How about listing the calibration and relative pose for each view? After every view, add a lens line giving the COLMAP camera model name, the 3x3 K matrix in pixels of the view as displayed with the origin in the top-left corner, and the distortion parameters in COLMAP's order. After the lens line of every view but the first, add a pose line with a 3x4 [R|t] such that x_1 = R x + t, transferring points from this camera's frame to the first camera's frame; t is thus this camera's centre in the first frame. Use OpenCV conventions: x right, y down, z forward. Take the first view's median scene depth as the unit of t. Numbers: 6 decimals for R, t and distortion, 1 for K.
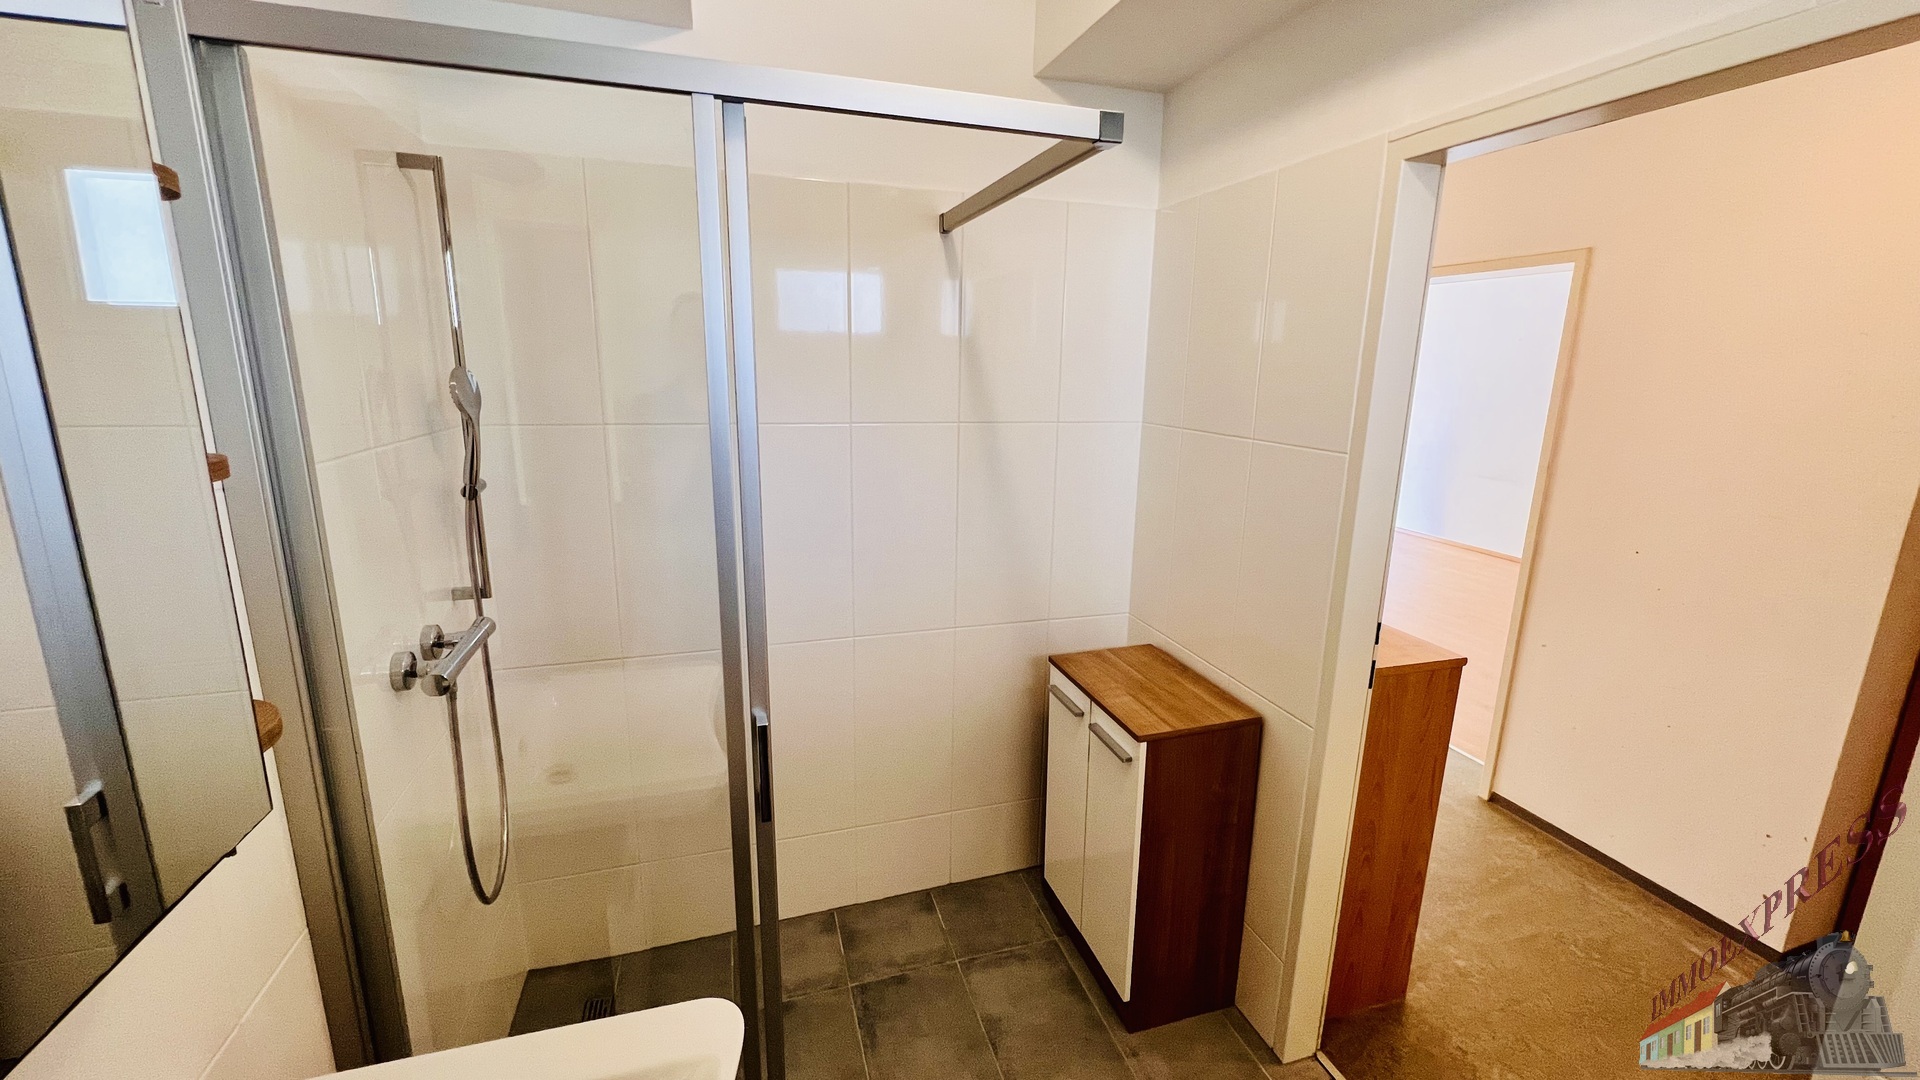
lens RADIAL K [[783.6, 0, 960.7], [0, 783.6, 537.2], [0, 0, 1]] dist [0.009924, -0.000691]
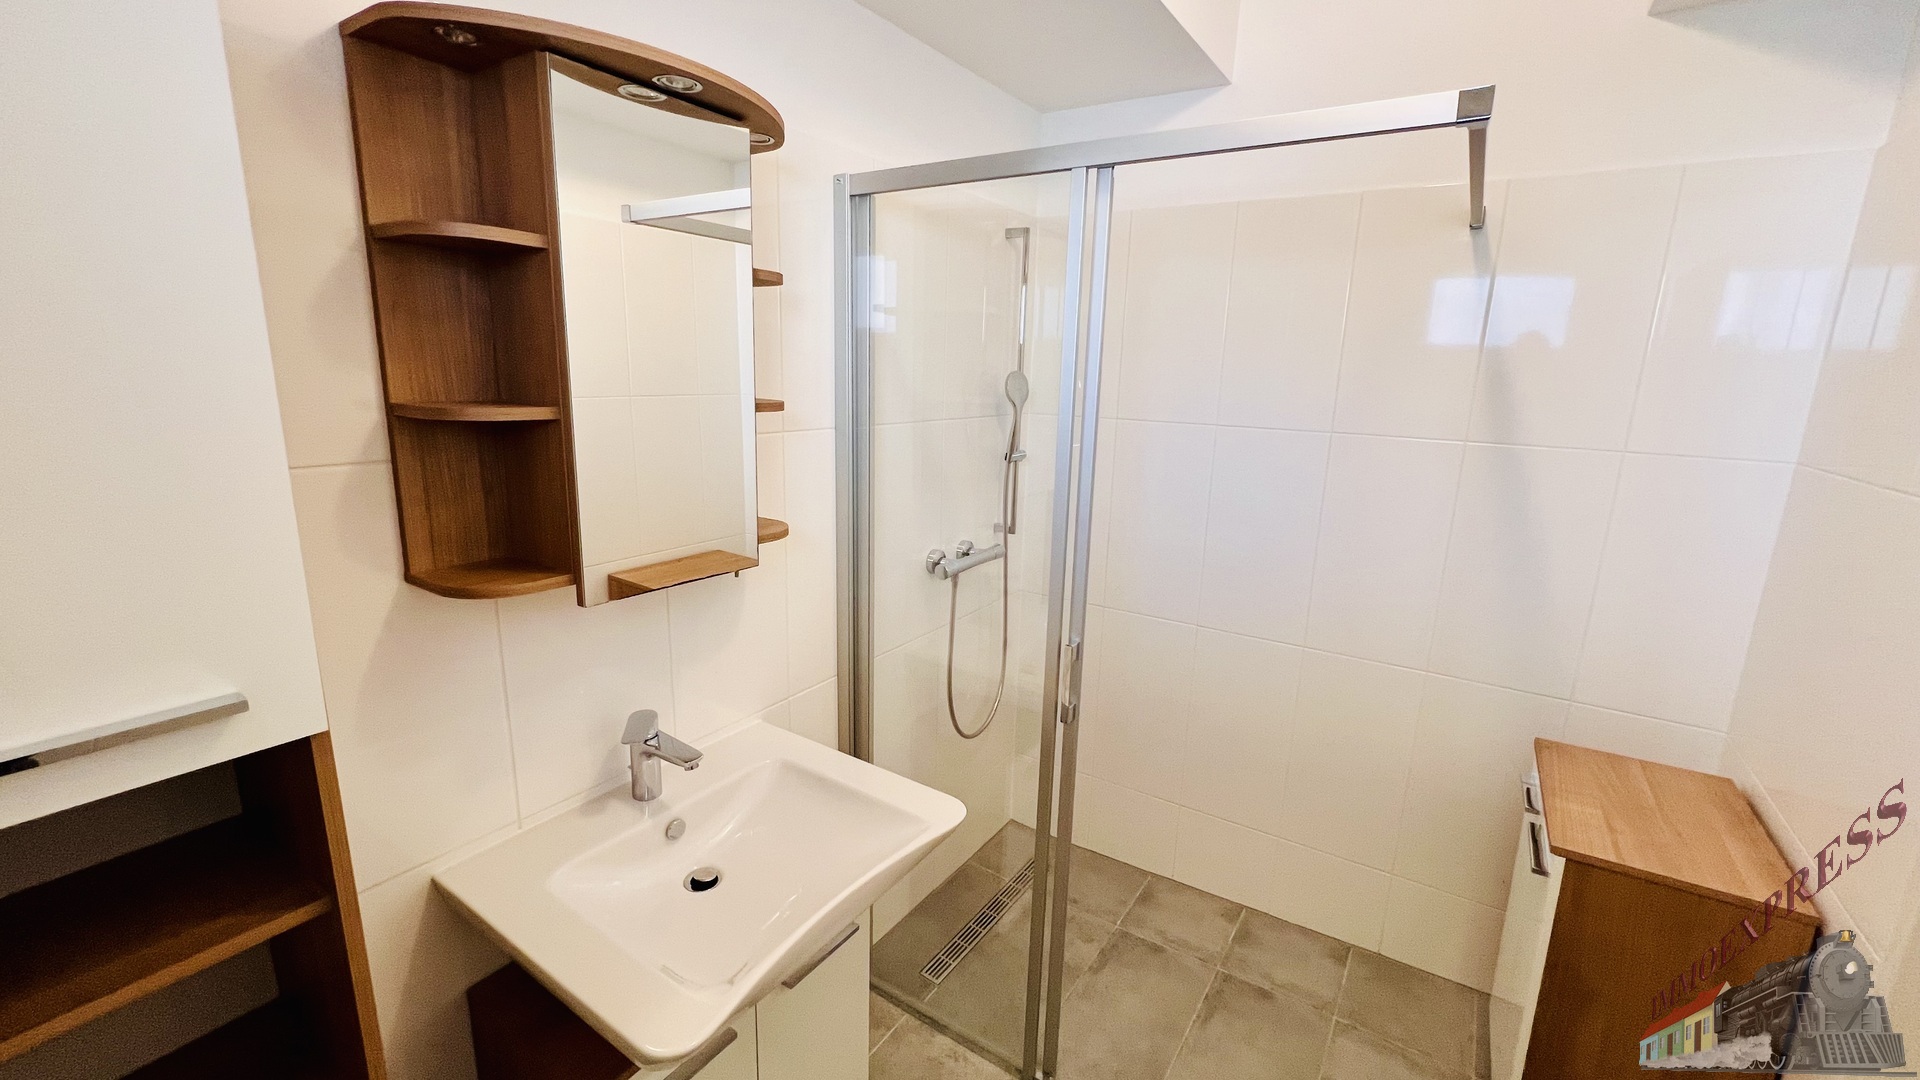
lens RADIAL K [[783.6, 0, 959.5], [0, 783.6, 536.5], [0, 0, 1]] dist [0.009924, -0.000691]
pose [[0.636230, 0.168120, -0.752959, 0.330531], [-0.186130, 0.980588, 0.061670, 0.010301], [0.748710, 0.100912, 0.655172, 0.006138]]
